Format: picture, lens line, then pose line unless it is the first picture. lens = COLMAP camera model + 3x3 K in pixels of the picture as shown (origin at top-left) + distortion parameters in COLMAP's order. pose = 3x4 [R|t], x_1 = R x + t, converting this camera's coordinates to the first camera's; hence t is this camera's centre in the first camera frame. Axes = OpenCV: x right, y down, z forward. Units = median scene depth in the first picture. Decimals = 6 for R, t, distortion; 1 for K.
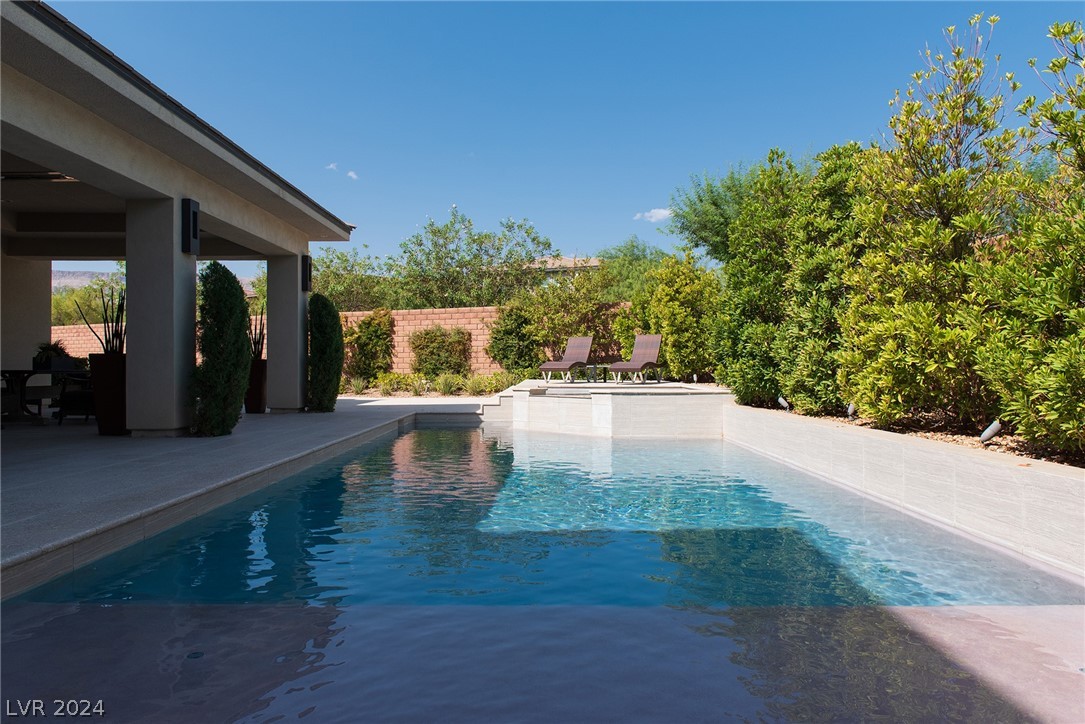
lens RADIAL K [[749.3, 0, 542.5], [0, 749.3, 362.0], [0, 0, 1]] dist [-0.000231, -0.000610]
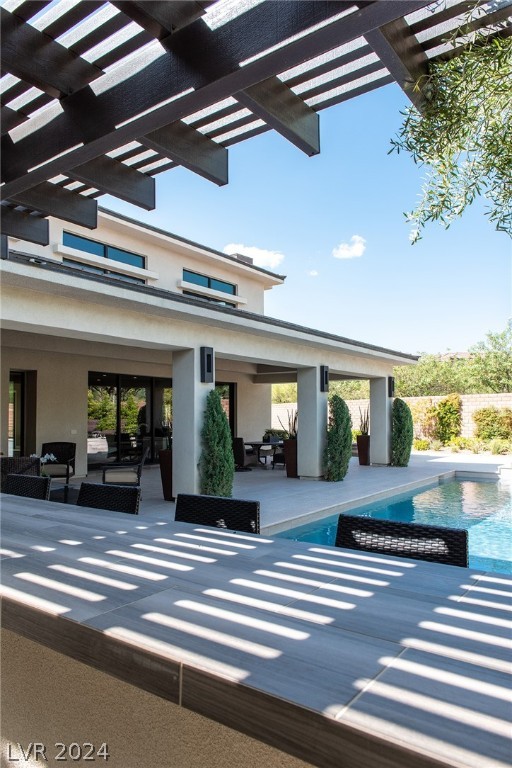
lens RADIAL K [[530.4, 0, 256.0], [0, 530.4, 384.0], [0, 0, 1]] dist [-0.000231, -0.000610]
pose [[0.814485, -0.034038, -0.579186, 0.149182], [0.000917, 0.998352, -0.057381, -0.053385], [0.580184, 0.046205, 0.813173, -0.200533]]
